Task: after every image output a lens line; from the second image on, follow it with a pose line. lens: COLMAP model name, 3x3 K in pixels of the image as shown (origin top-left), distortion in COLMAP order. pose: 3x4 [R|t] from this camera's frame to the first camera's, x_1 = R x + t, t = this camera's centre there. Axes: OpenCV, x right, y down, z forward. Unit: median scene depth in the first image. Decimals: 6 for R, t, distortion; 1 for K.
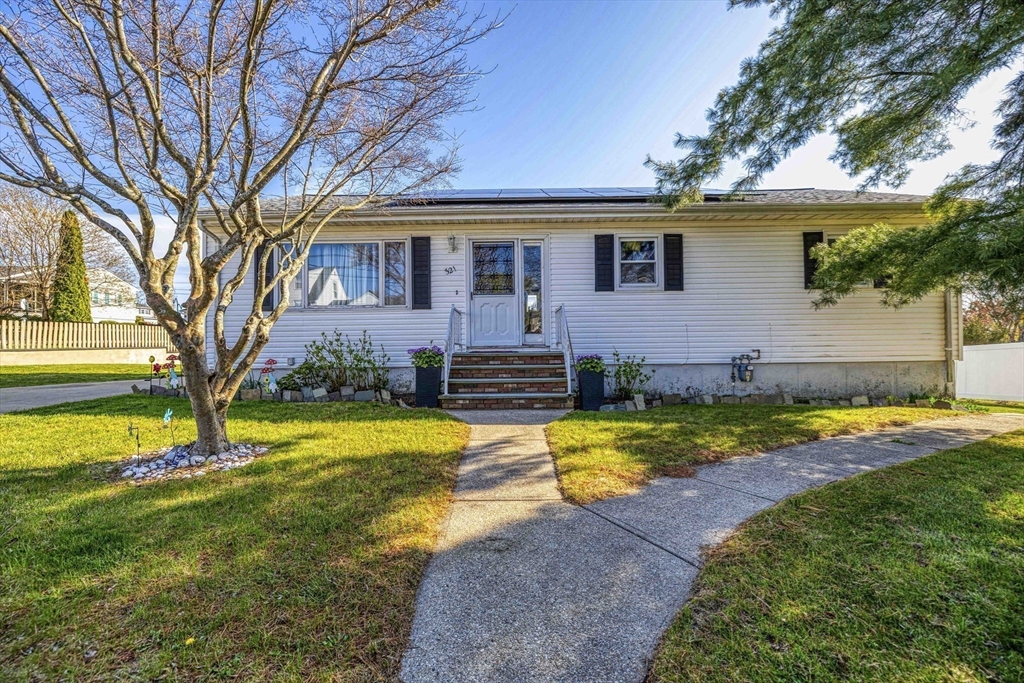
lens RADIAL K [[431.1, 0, 507.2], [0, 431.1, 336.7], [0, 0, 1]] dist [0.001627, 0.000211]
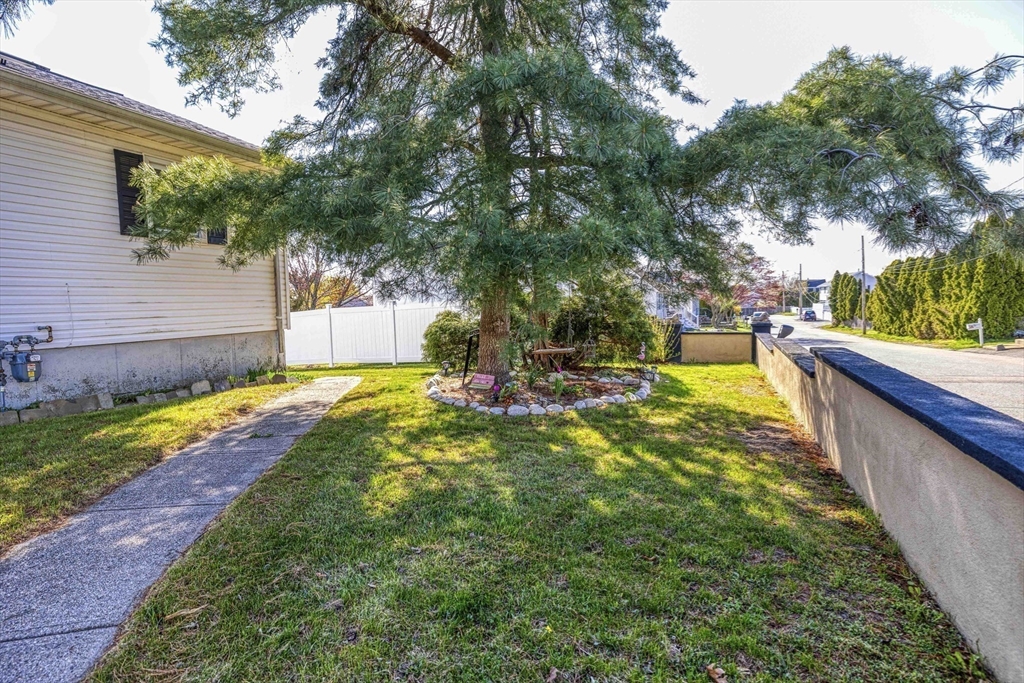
lens RADIAL K [[549.4, 0, 514.6], [0, 549.4, 338.7], [0, 0, 1]] dist [-0.000039, -0.001935]
pose [[0.326929, -0.061807, 0.943026, 0.084333], [0.003050, 0.997923, 0.064348, -0.000275], [-0.945044, -0.018160, 0.326438, 0.159391]]
